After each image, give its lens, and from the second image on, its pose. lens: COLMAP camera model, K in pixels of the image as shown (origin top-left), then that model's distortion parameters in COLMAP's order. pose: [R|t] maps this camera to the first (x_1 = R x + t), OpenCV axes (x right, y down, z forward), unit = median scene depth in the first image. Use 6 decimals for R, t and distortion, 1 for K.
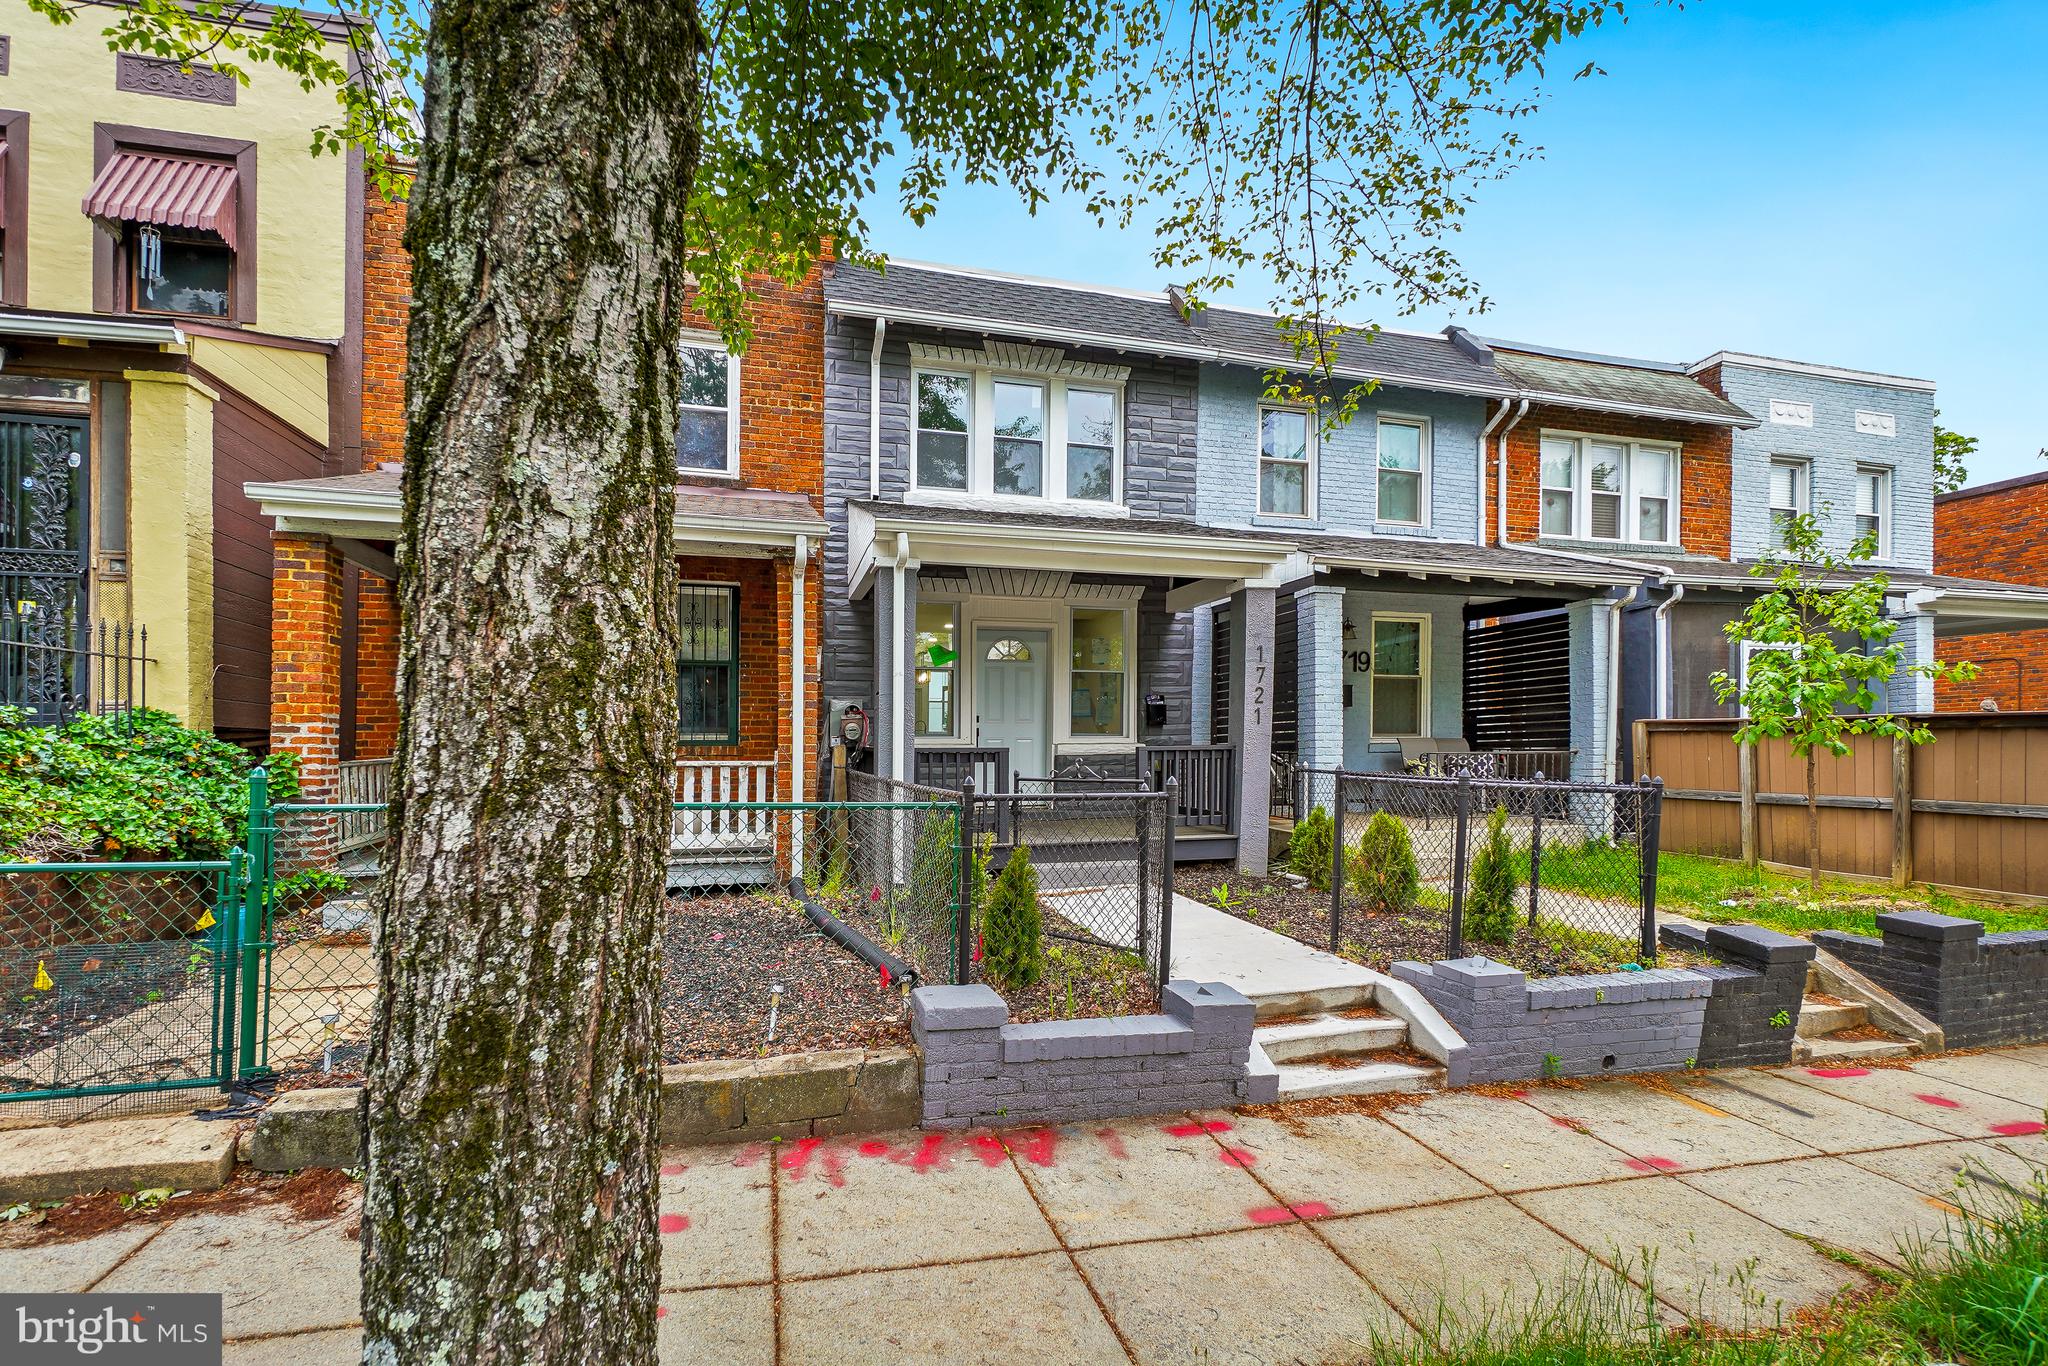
lens RADIAL K [[891.5, 0, 1011.9], [0, 891.5, 742.0], [0, 0, 1]] dist [-0.009077, 0.002586]
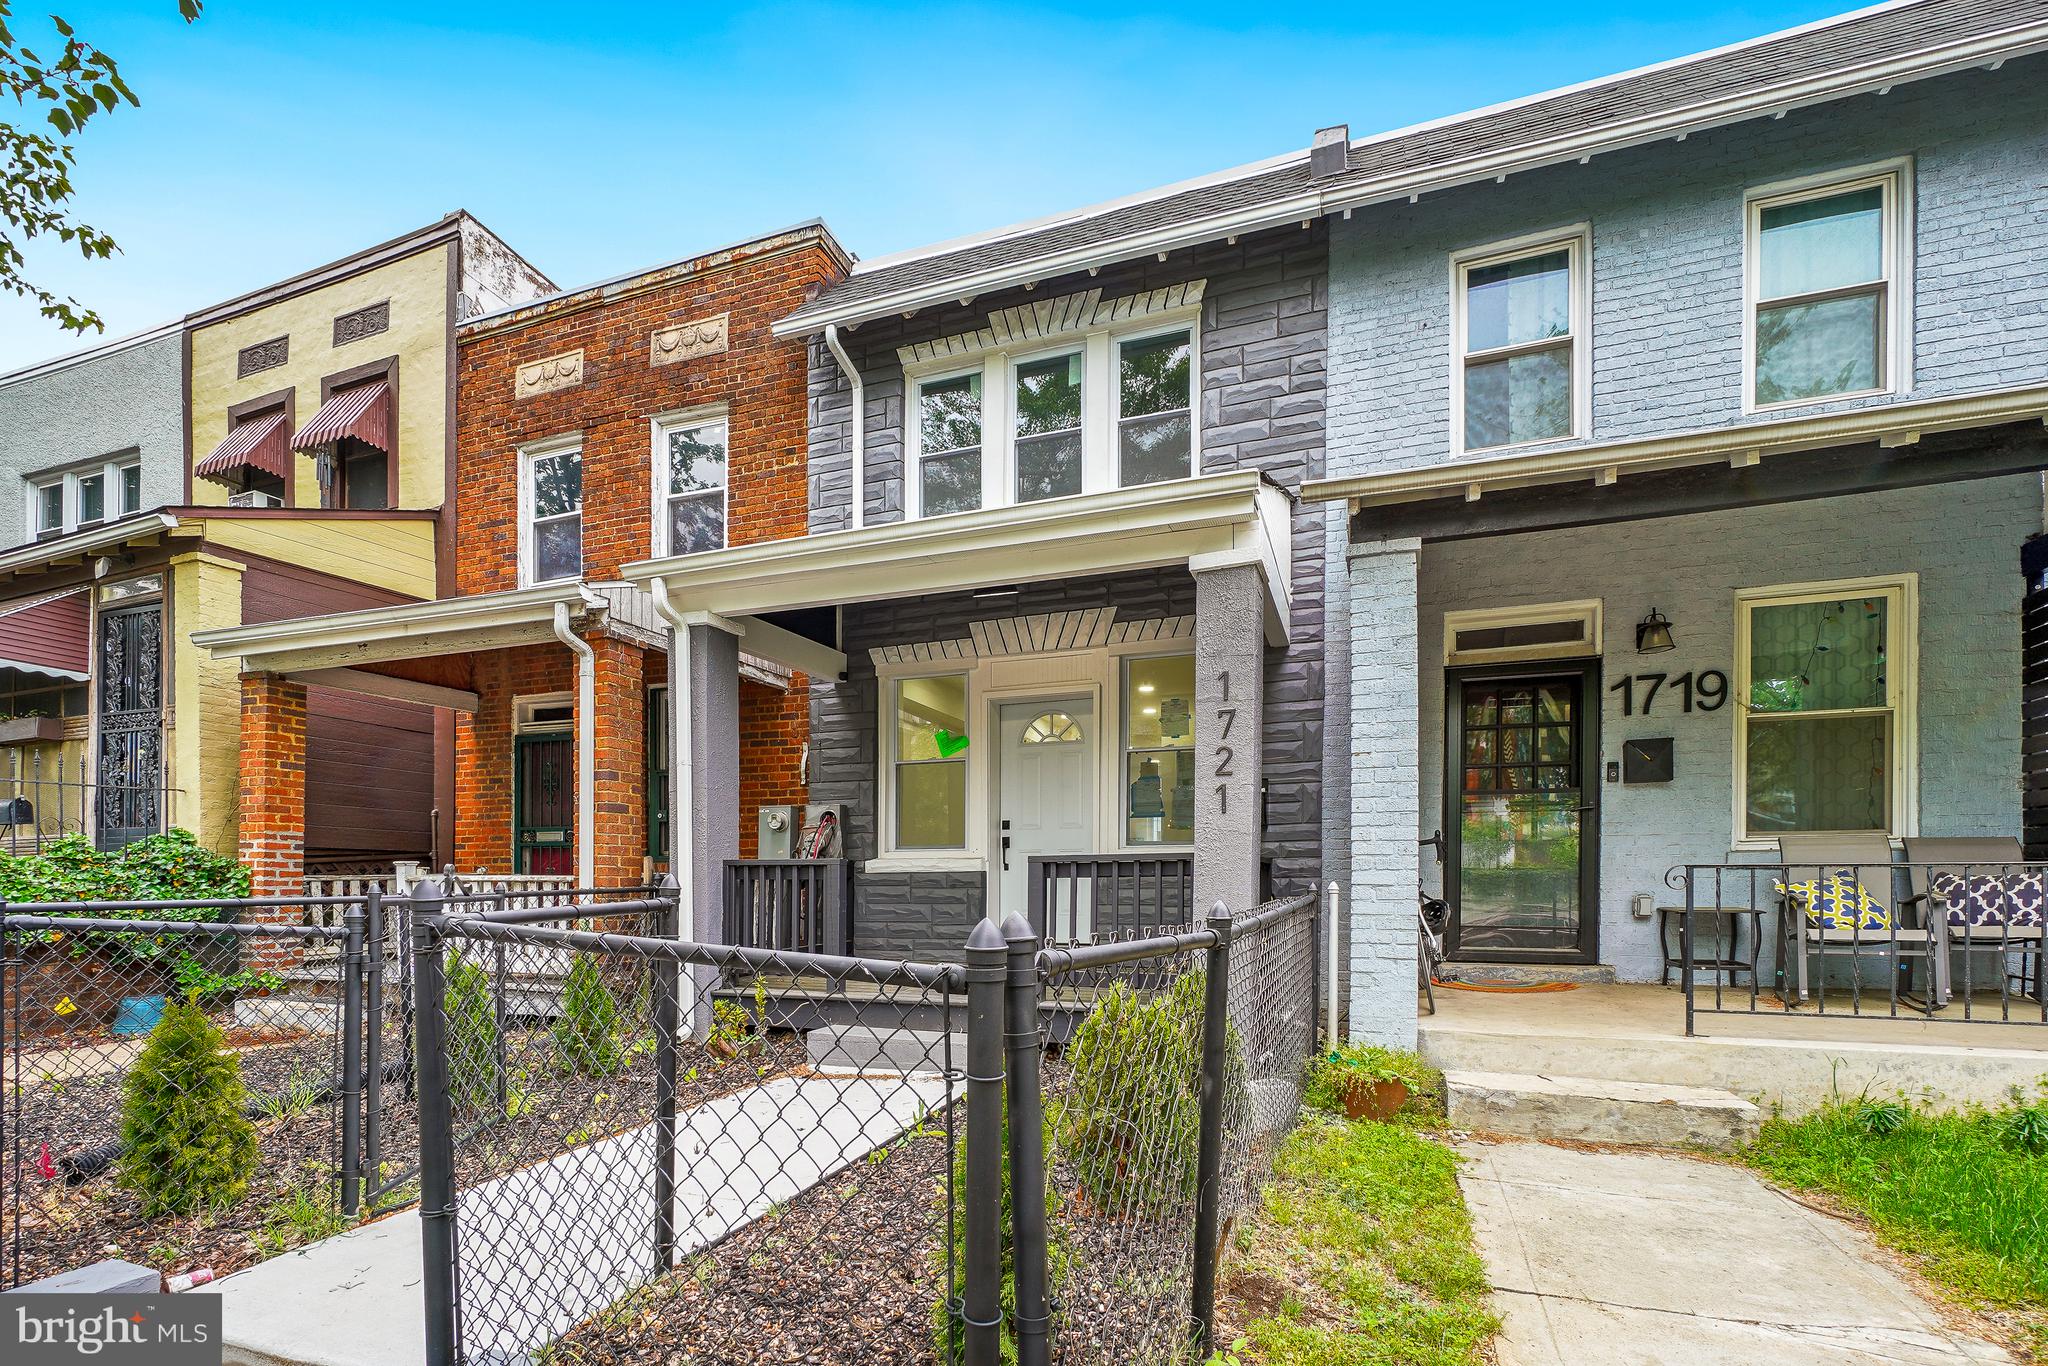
lens RADIAL K [[891.5, 0, 1012.6], [0, 891.5, 869.2], [0, 0, 1]] dist [-0.009077, 0.002586]
pose [[0.818228, 0.001163, -0.574893, 0.440291], [0.004157, 0.999960, 0.007939, 0.007536], [0.574879, -0.008886, 0.818190, 0.428388]]
